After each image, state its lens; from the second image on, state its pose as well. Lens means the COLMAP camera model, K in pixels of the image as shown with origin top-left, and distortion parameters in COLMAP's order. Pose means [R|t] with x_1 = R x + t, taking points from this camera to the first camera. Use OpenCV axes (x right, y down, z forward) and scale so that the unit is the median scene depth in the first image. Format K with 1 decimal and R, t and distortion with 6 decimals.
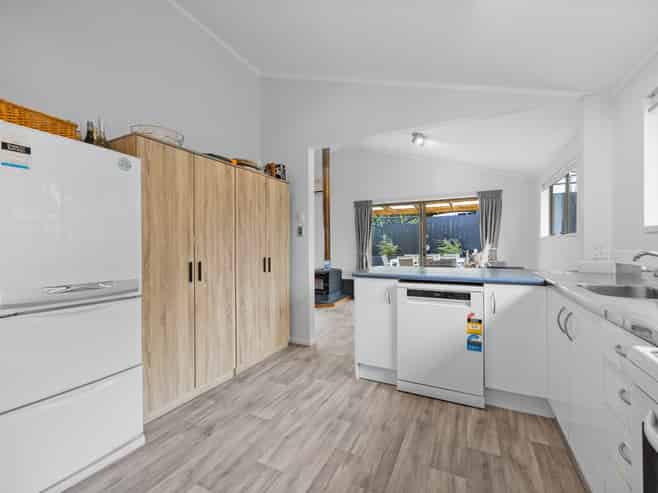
lens RADIAL K [[286.4, 0, 331.9], [0, 286.4, 248.3], [0, 0, 1]] dist [0.001276, 0.000065]
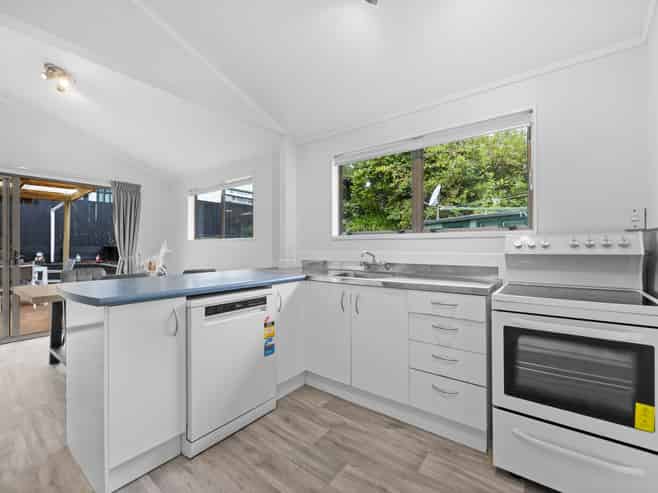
lens RADIAL K [[286.4, 0, 331.9], [0, 286.4, 248.3], [0, 0, 1]] dist [0.001276, 0.000065]
pose [[0.178670, 0.005755, 0.983892, -0.427775], [0.002977, 0.999975, -0.006389, 0.000237], [-0.983905, 0.004070, 0.178649, 0.608652]]
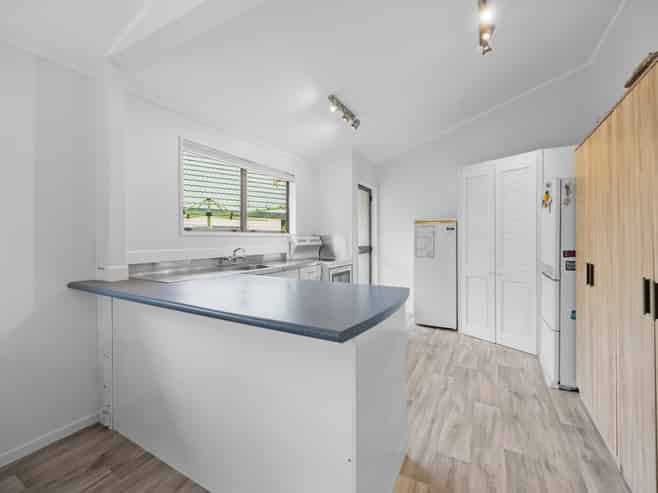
lens RADIAL K [[279.3, 0, 328.8], [0, 279.3, 238.5], [0, 0, 1]] dist [0.000894, 0.000076]
pose [[-0.998031, 0.009826, 0.061947, 0.257636], [0.010252, 0.999926, 0.006565, -0.040207], [-0.061878, 0.007187, -0.998058, 1.995652]]
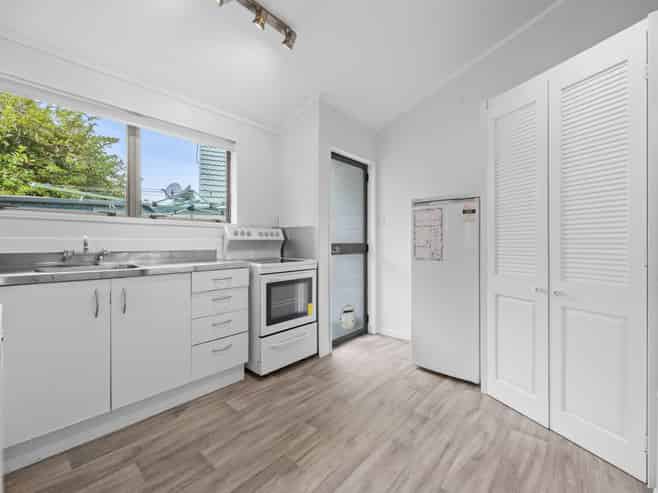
lens RADIAL K [[280.5, 0, 329.2], [0, 280.5, 241.9], [0, 0, 1]] dist [0.000356, 0.000044]
pose [[-0.964170, 0.007968, 0.265166, -0.186144], [0.008480, 0.999964, 0.000785, 0.027729], [-0.265150, 0.003005, -0.964202, 1.313344]]
